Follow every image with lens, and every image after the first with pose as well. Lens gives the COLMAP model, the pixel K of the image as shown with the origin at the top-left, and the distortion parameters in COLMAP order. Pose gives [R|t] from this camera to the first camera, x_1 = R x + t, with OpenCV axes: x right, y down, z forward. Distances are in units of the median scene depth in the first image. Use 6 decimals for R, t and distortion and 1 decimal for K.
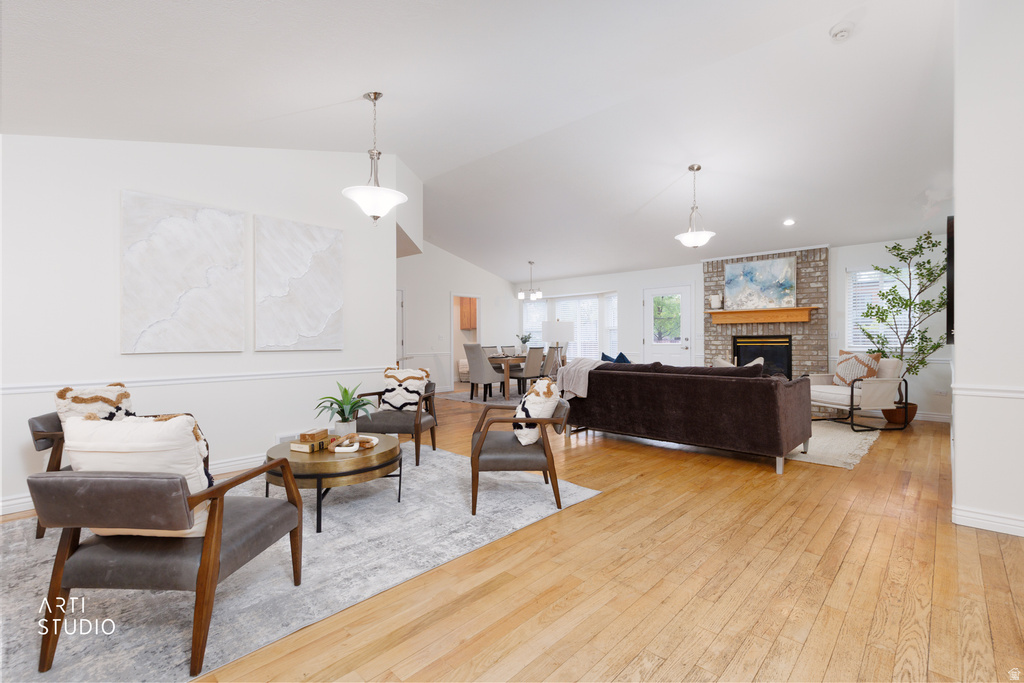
lens RADIAL K [[457.3, 0, 514.5], [0, 457.3, 339.6], [0, 0, 1]] dist [0.011730, -0.001991]
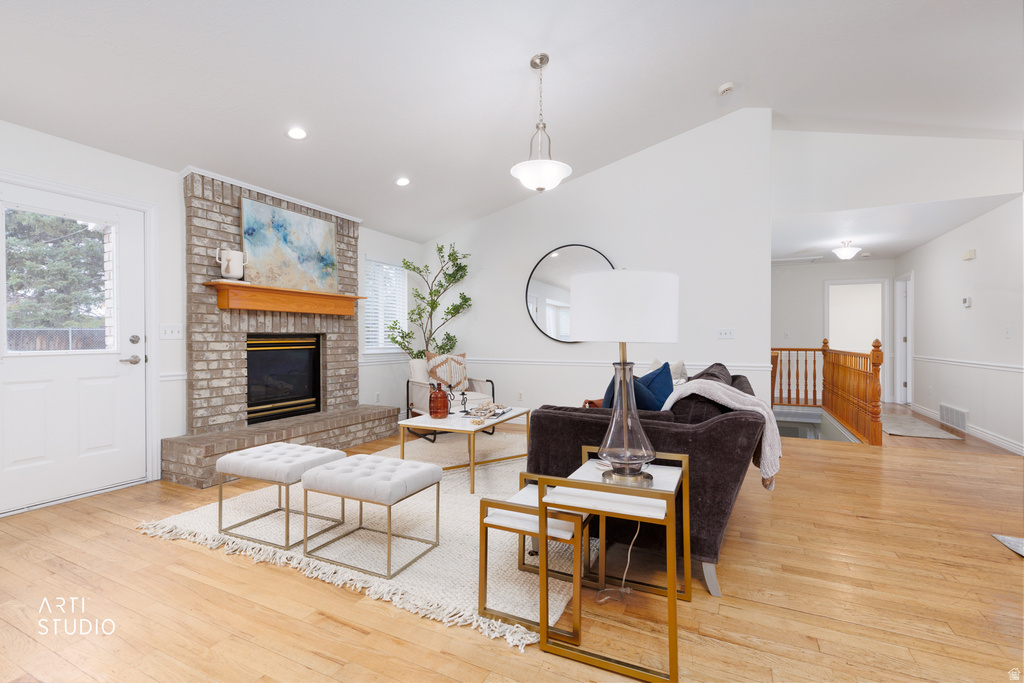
lens RADIAL K [[457.3, 0, 516.0], [0, 457.3, 341.4], [0, 0, 1]] dist [0.011730, -0.001991]
pose [[-0.300036, -0.000110, 0.953928, -0.151117], [0.004589, 0.999988, 0.001559, 0.002341], [-0.953917, 0.004846, -0.300032, 0.979299]]
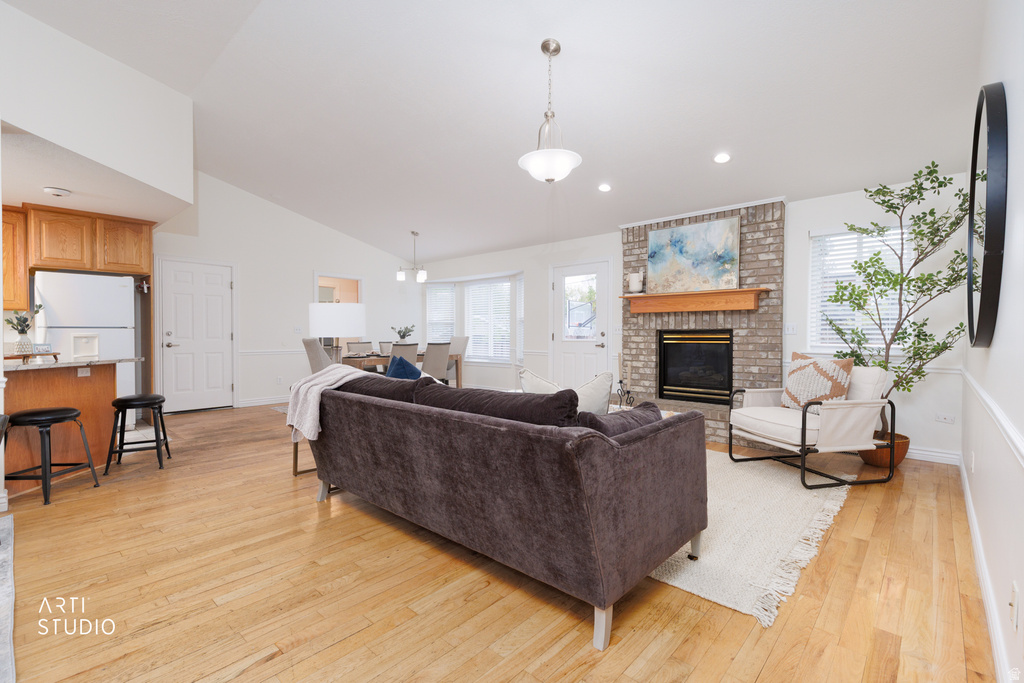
lens RADIAL K [[457.3, 0, 513.9], [0, 457.3, 339.5], [0, 0, 1]] dist [0.011730, -0.001991]
pose [[0.999883, 0.006180, 0.014002, 0.272340], [-0.006360, 0.999897, 0.012850, -0.001029], [-0.013921, -0.012938, 0.999819, 0.319702]]
